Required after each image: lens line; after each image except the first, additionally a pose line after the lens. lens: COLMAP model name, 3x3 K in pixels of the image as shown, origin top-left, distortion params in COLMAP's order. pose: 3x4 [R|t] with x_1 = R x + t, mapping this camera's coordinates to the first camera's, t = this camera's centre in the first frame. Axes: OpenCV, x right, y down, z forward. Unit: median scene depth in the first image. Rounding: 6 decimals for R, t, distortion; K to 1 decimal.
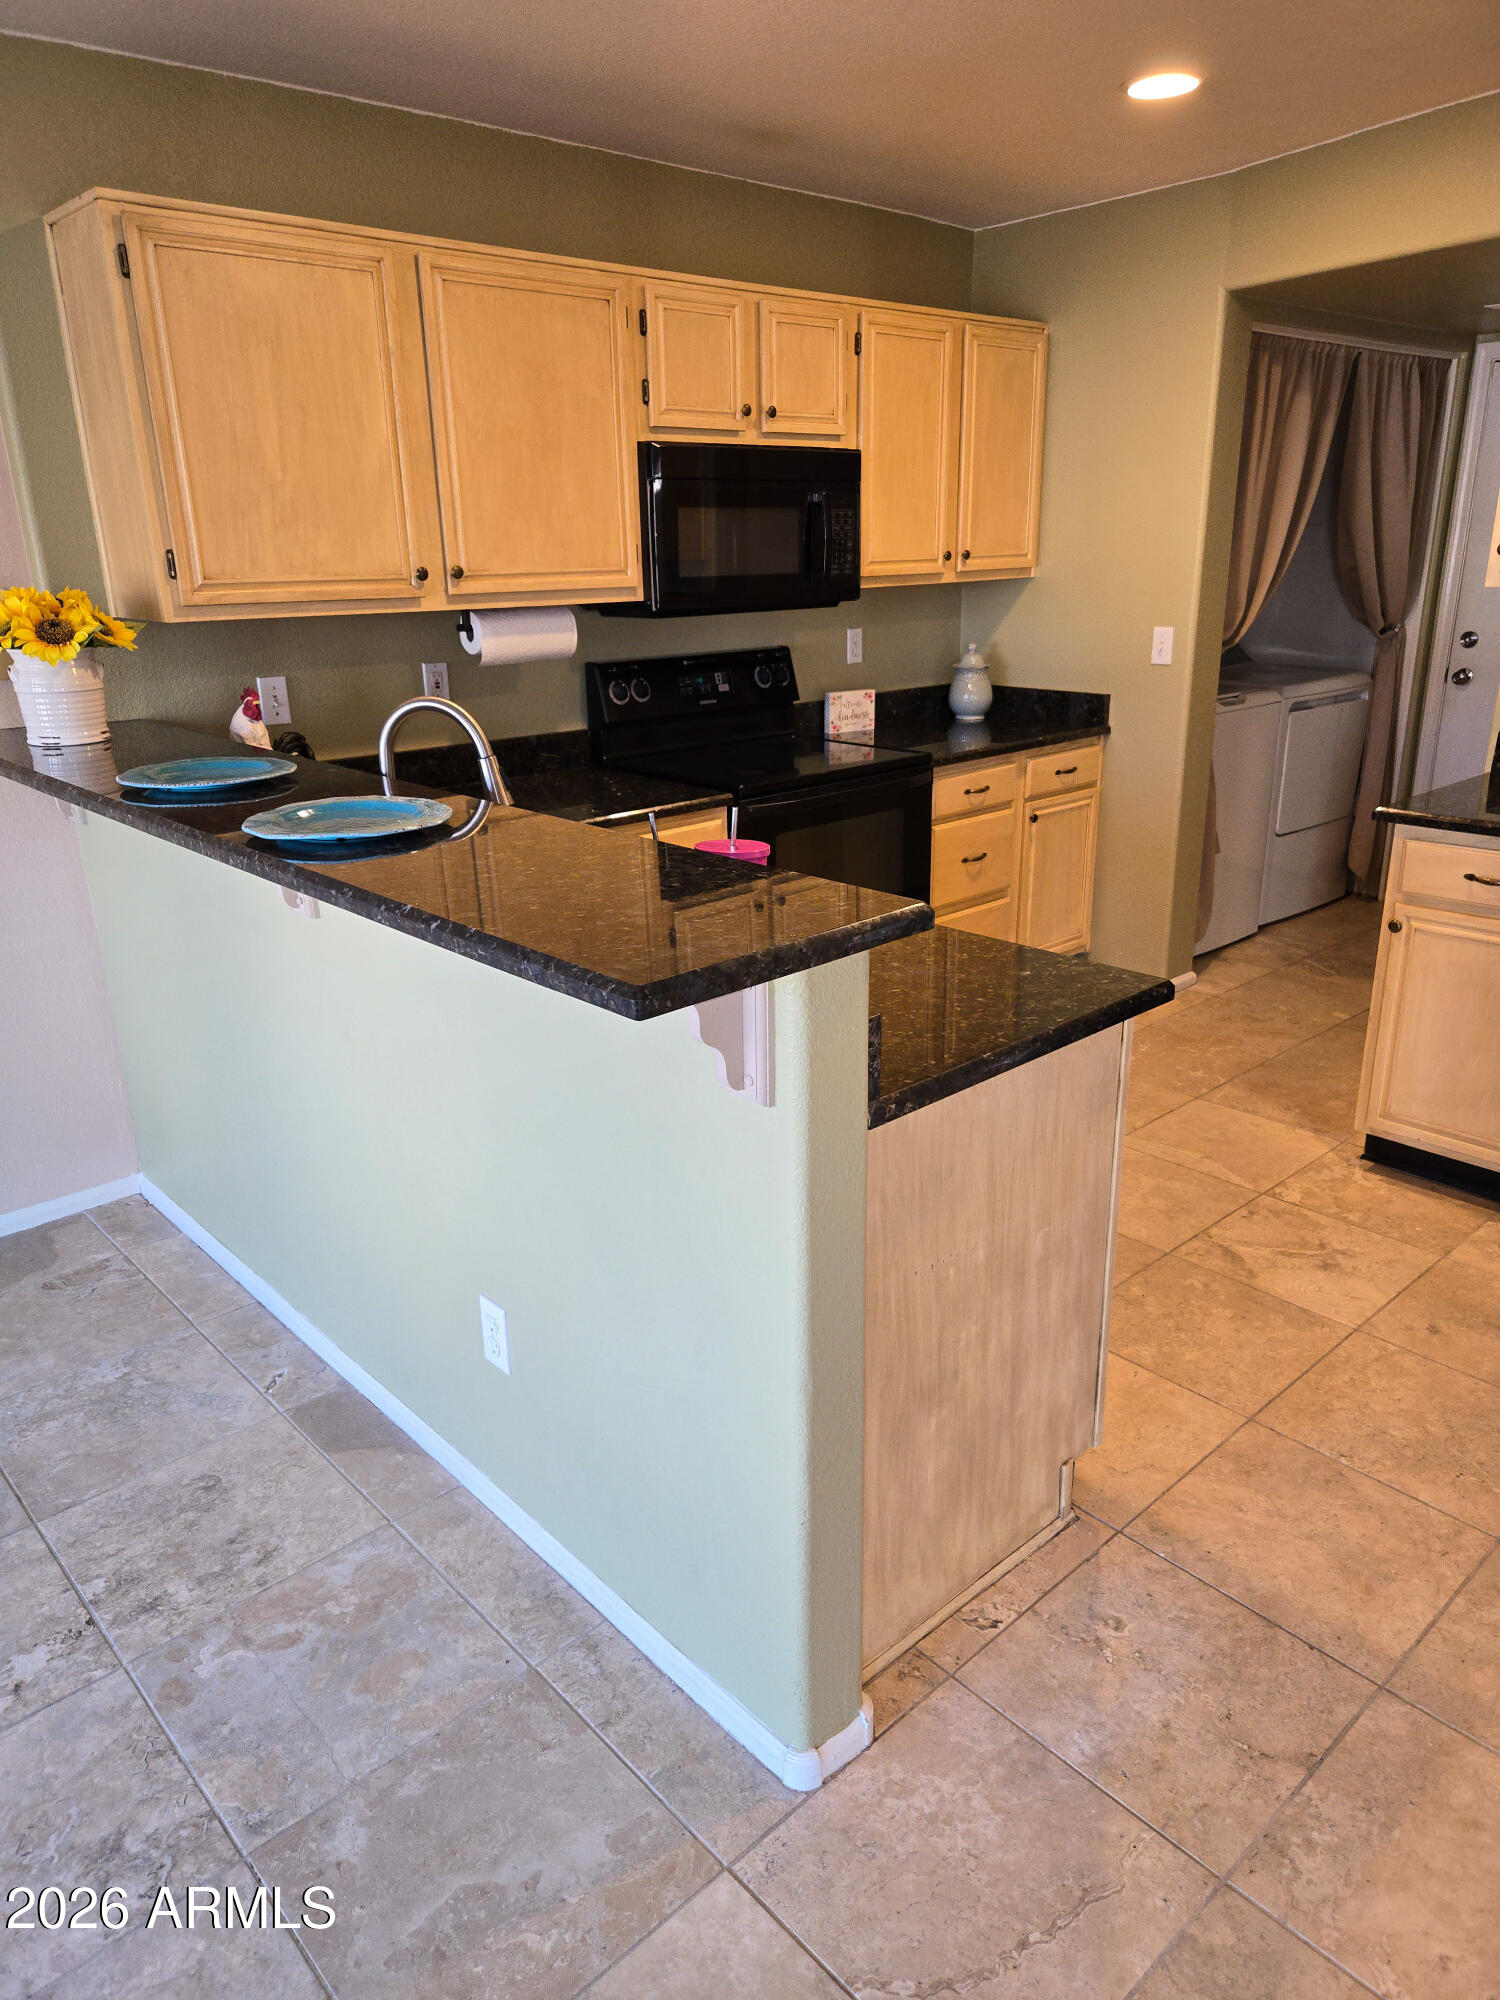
lens RADIAL K [[1343.8, 0, 750.0], [0, 1343.8, 1000.0], [0, 0, 1]] dist [0.078232, -0.062612]
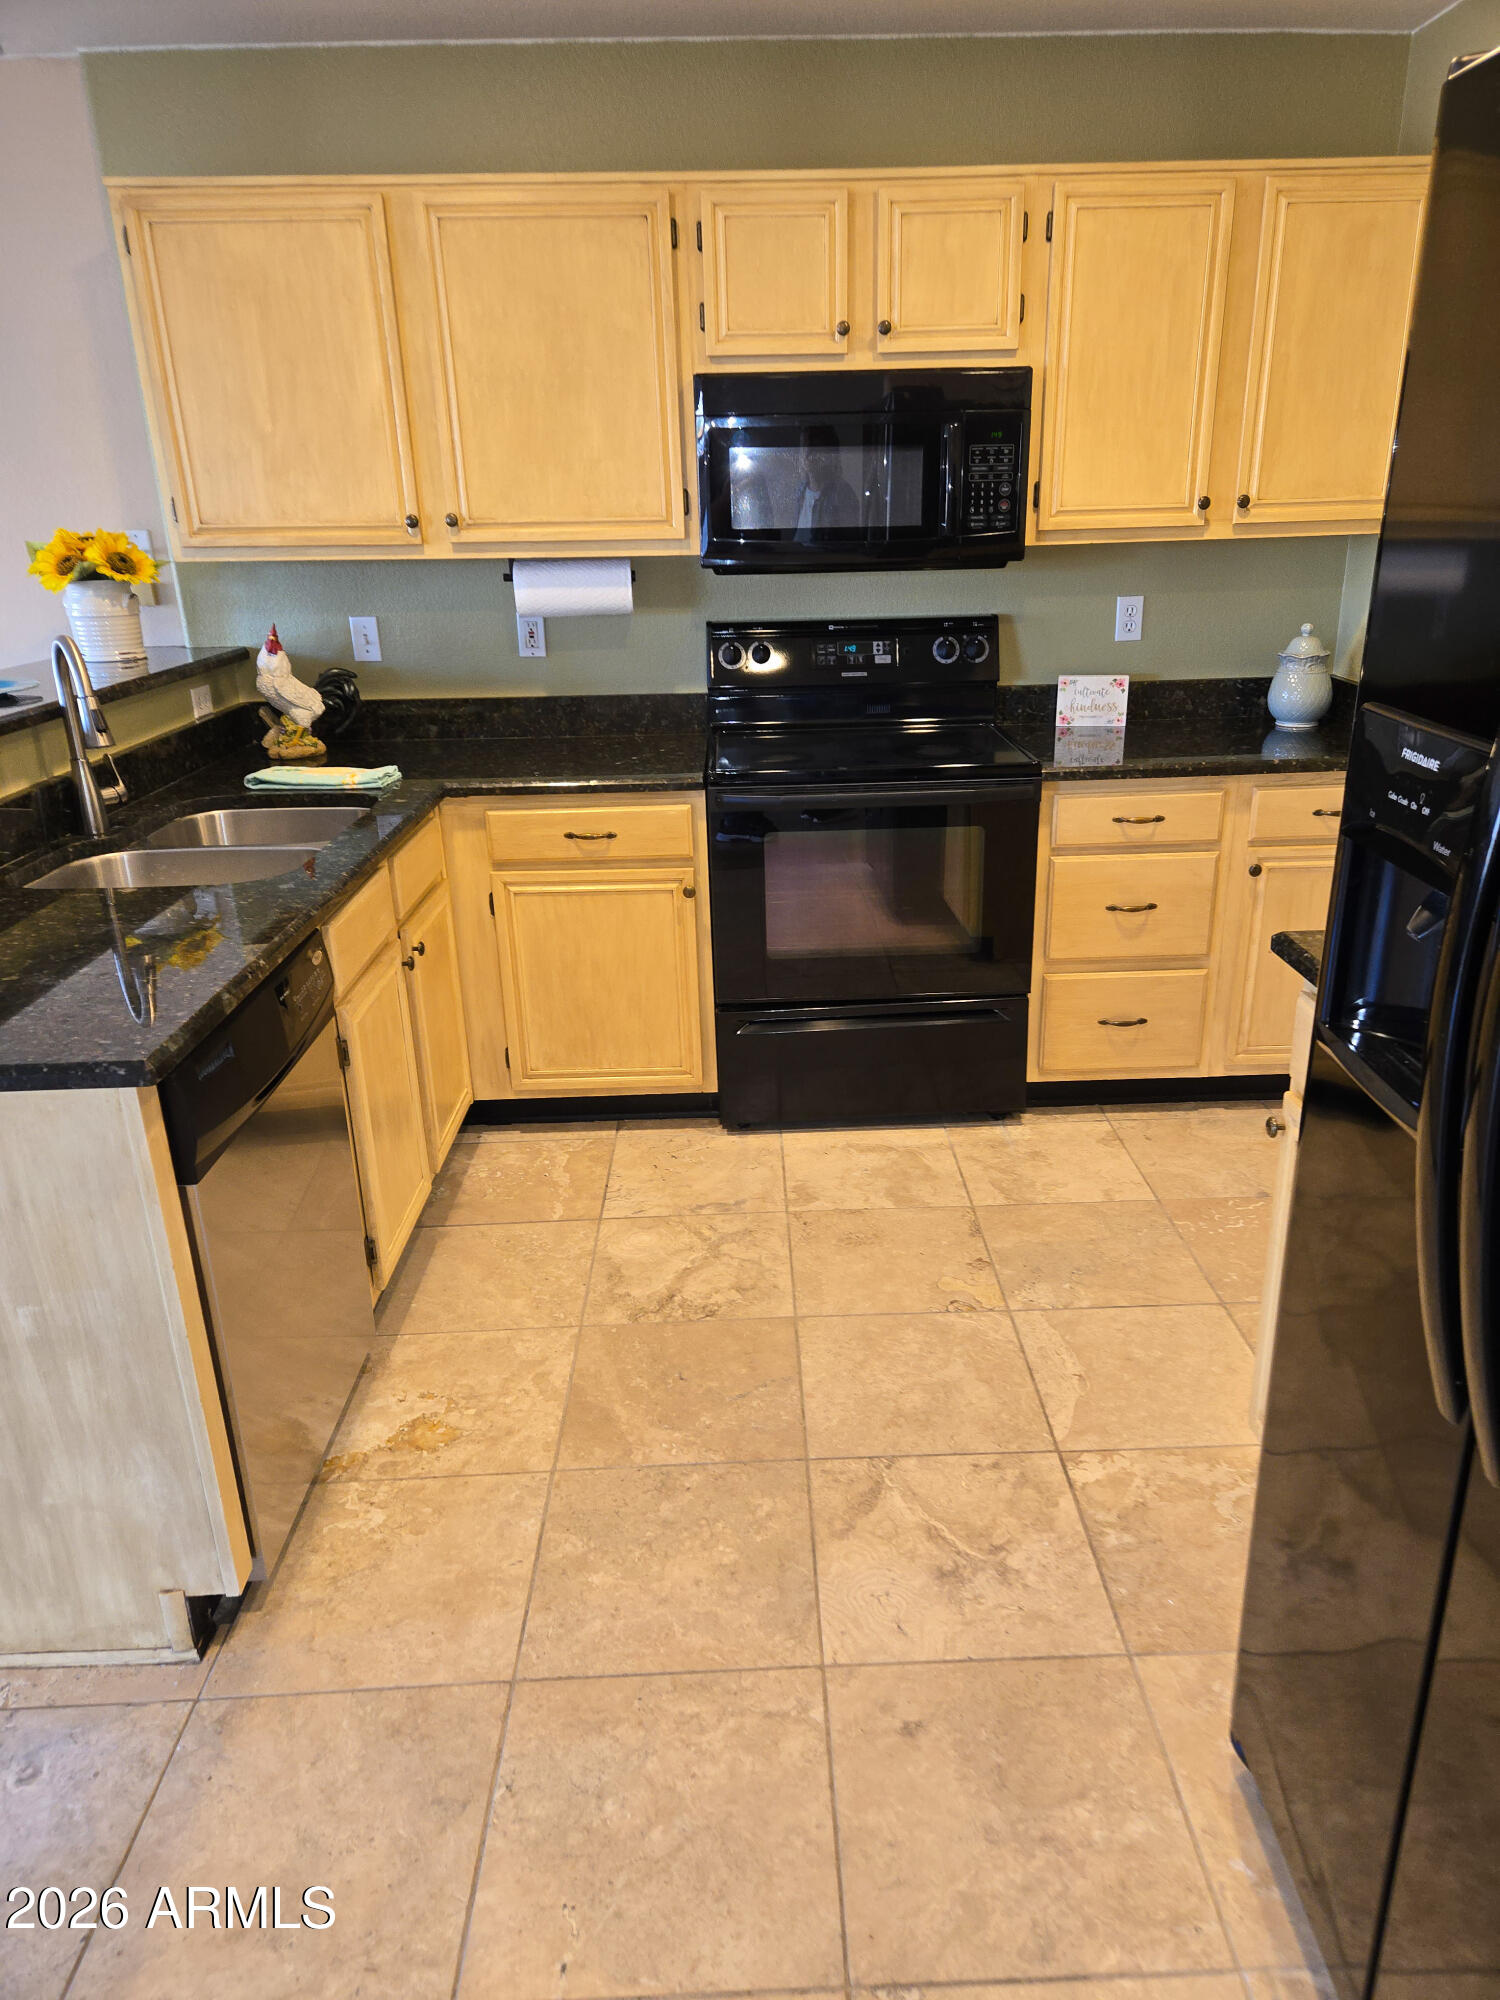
lens RADIAL K [[1323.8, 0, 758.3], [0, 1323.8, 1007.3], [0, 0, 1]] dist [0.074877, -0.056216]
pose [[0.758612, 0.231544, -0.609011, 0.571972], [-0.204676, 0.972094, 0.114633, -0.112168], [0.618559, 0.037688, 0.784834, 0.337909]]
